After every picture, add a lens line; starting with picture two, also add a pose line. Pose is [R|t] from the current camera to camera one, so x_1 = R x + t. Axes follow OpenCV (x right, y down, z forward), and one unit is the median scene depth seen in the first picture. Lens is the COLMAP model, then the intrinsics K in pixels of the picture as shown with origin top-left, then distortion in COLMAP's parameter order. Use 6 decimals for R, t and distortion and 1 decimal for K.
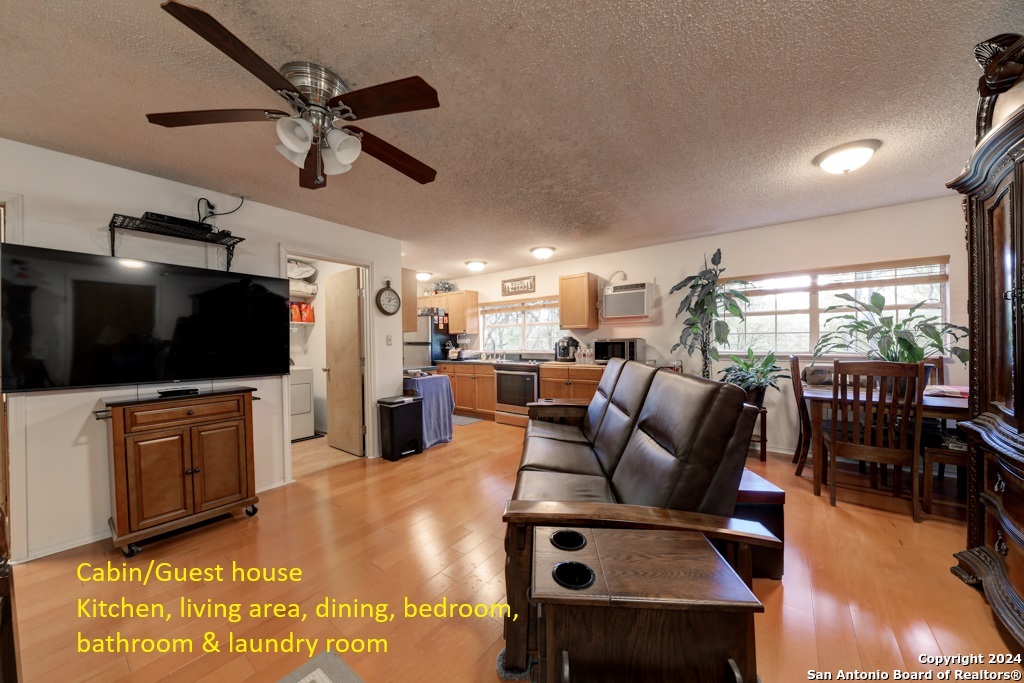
lens RADIAL K [[356.5, 0, 512.6], [0, 356.5, 340.5], [0, 0, 1]] dist [0.012013, -0.008203]
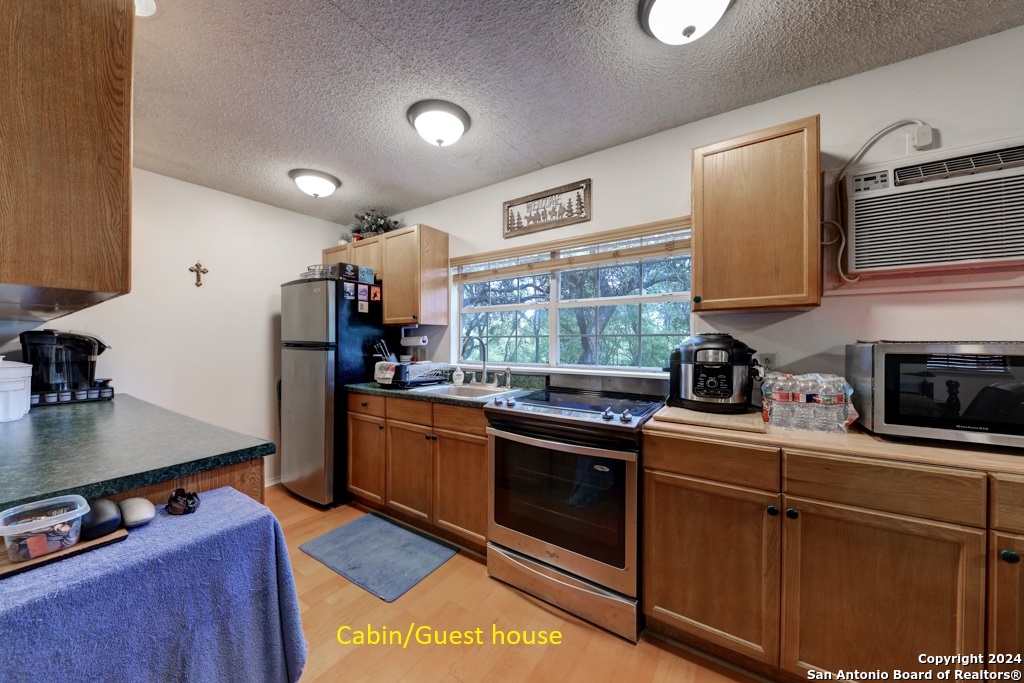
lens RADIAL K [[356.5, 0, 512.6], [0, 356.5, 340.5], [0, 0, 1]] dist [0.012013, -0.008203]
pose [[0.997923, 0.015644, 0.062491, -0.043378], [-0.015688, 0.999877, 0.000204, -0.000986], [-0.062480, -0.001184, 0.998045, 0.562983]]
